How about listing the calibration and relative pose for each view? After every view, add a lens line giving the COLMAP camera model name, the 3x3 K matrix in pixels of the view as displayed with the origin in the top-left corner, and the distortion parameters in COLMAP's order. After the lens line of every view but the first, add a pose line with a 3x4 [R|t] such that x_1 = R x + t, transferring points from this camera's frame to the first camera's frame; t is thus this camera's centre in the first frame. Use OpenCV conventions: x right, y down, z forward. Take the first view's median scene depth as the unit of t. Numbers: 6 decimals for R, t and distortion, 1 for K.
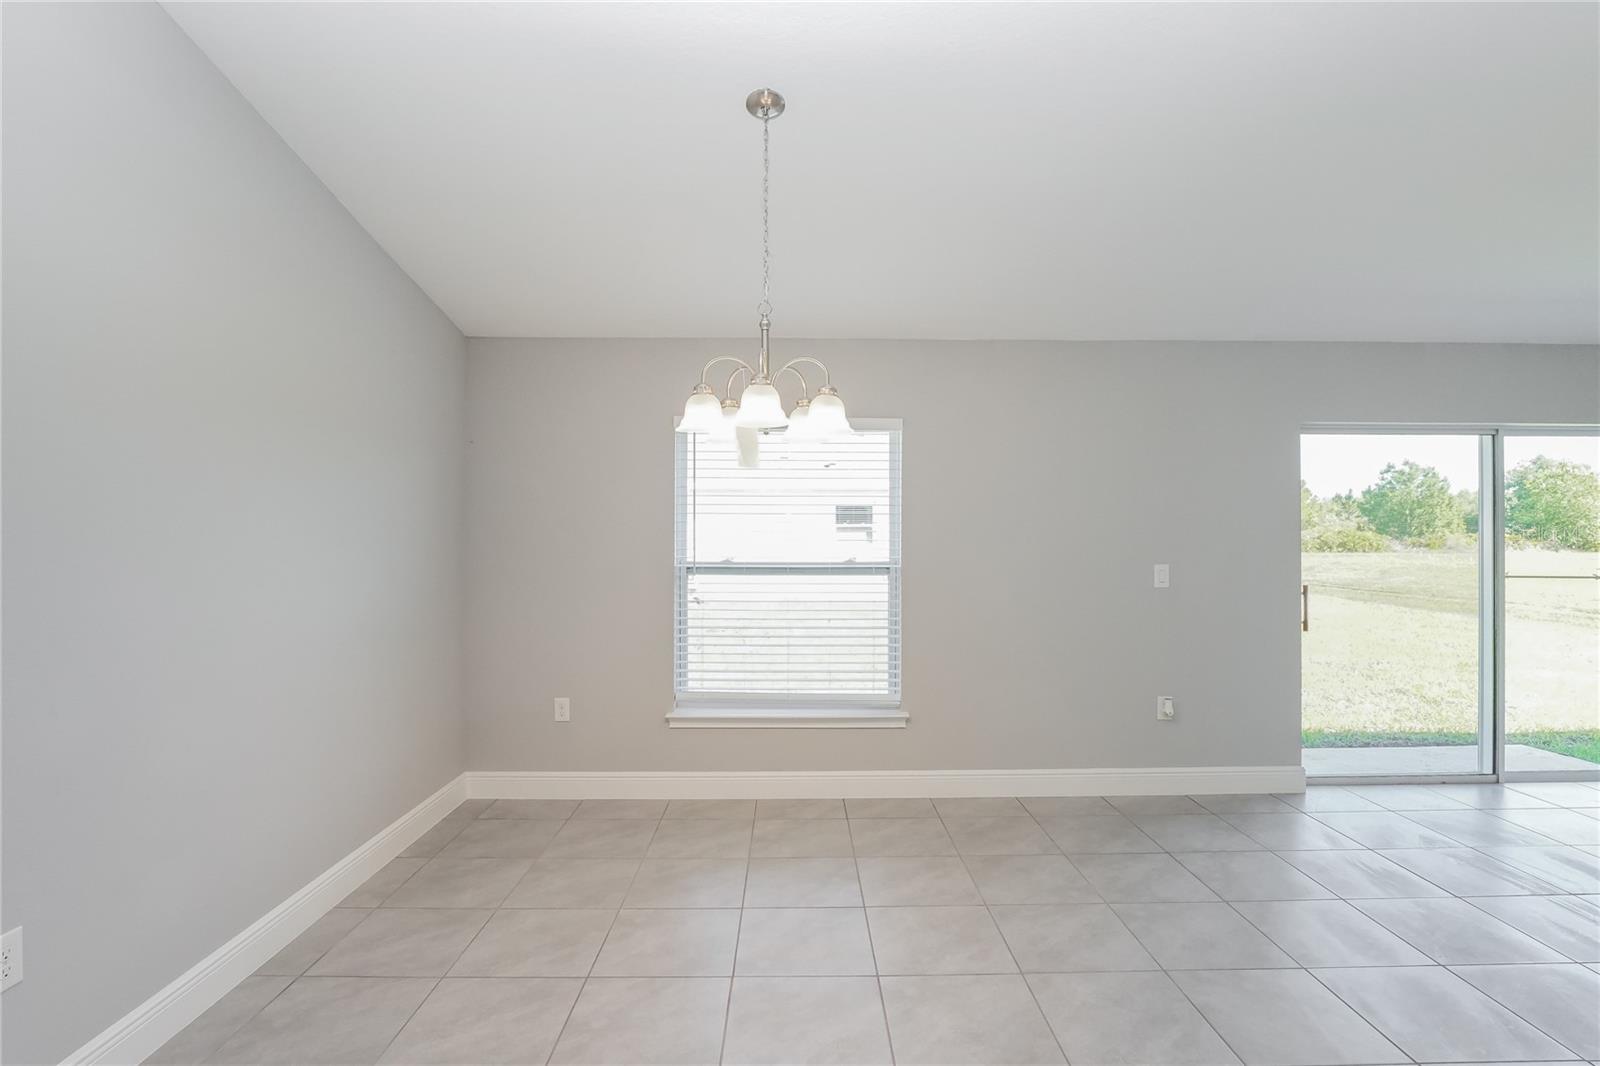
lens RADIAL K [[826.2, 0, 828.5], [0, 826.2, 530.3], [0, 0, 1]] dist [-0.038839, 0.000858]
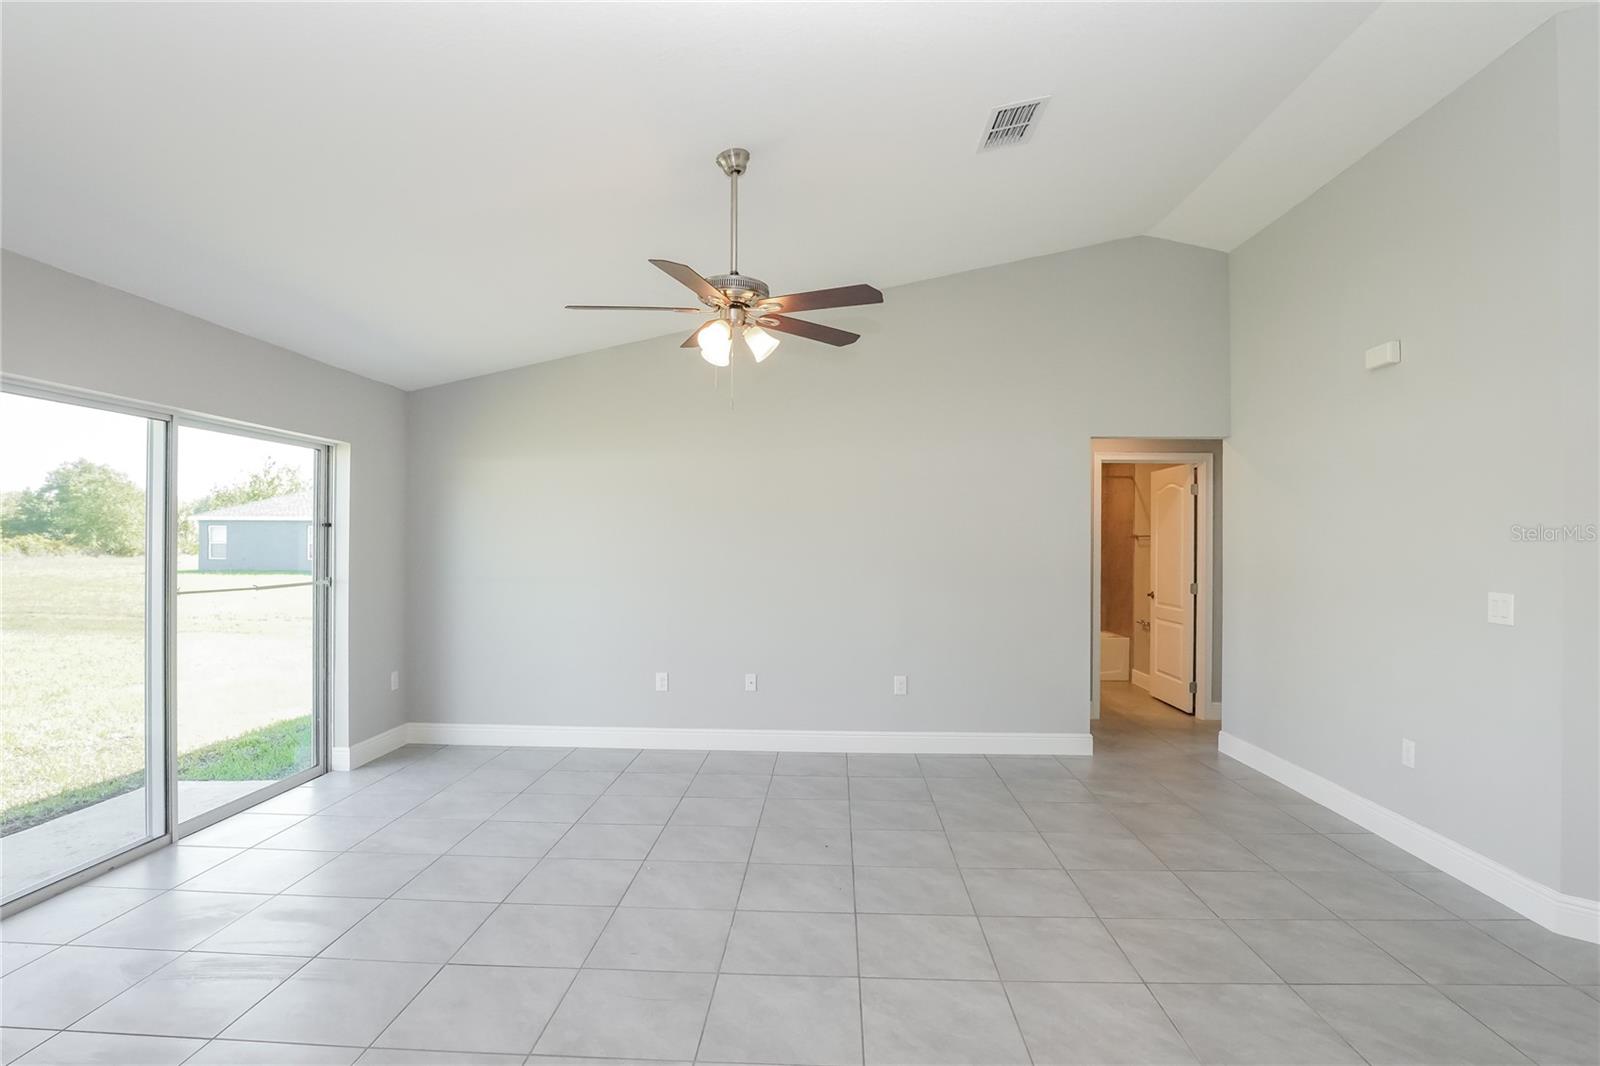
lens RADIAL K [[826.2, 0, 828.5], [0, 826.2, 530.3], [0, 0, 1]] dist [-0.038839, 0.000858]
pose [[0.091262, 0.018228, 0.995660, 0.071843], [-0.011283, 0.999787, -0.017270, -0.000127], [-0.995763, -0.009658, 0.091448, 0.253977]]
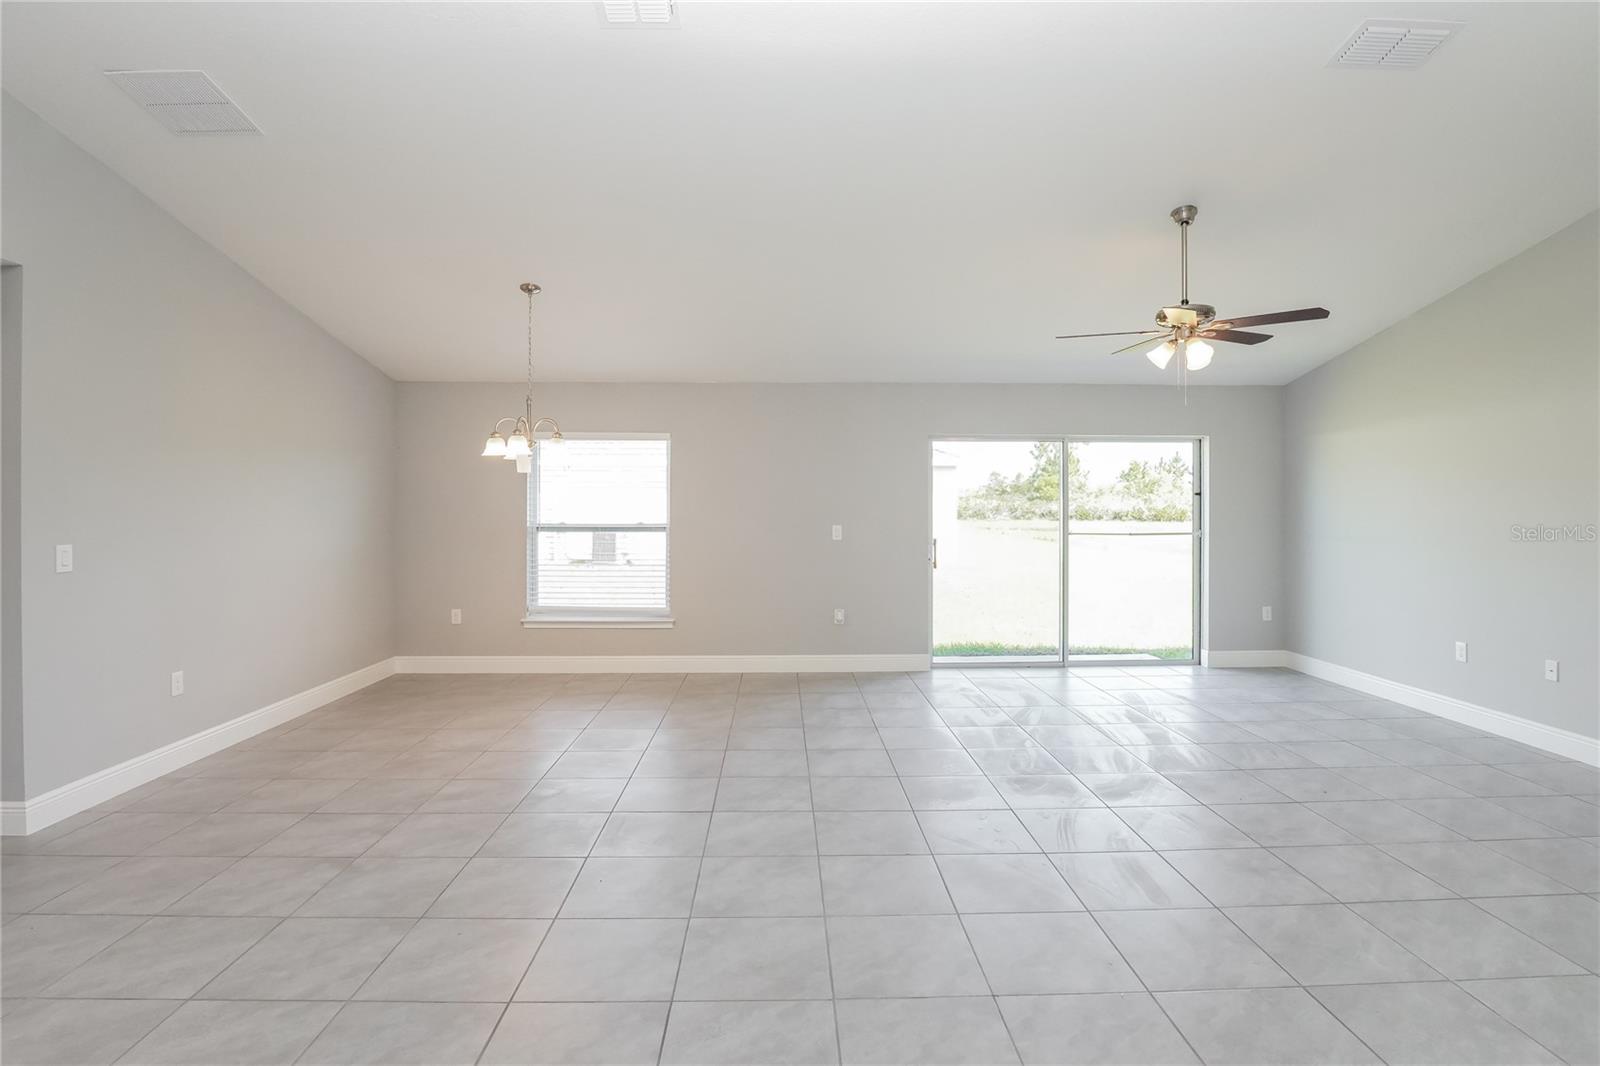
lens RADIAL K [[826.2, 0, 805.5], [0, 826.2, 497.7], [0, 0, 1]] dist [-0.002896, -0.000305]
pose [[0.999945, -0.000389, -0.010525, 0.360483], [0.000408, 0.999998, 0.001774, -0.013904], [0.010525, -0.001778, 0.999943, -0.578303]]
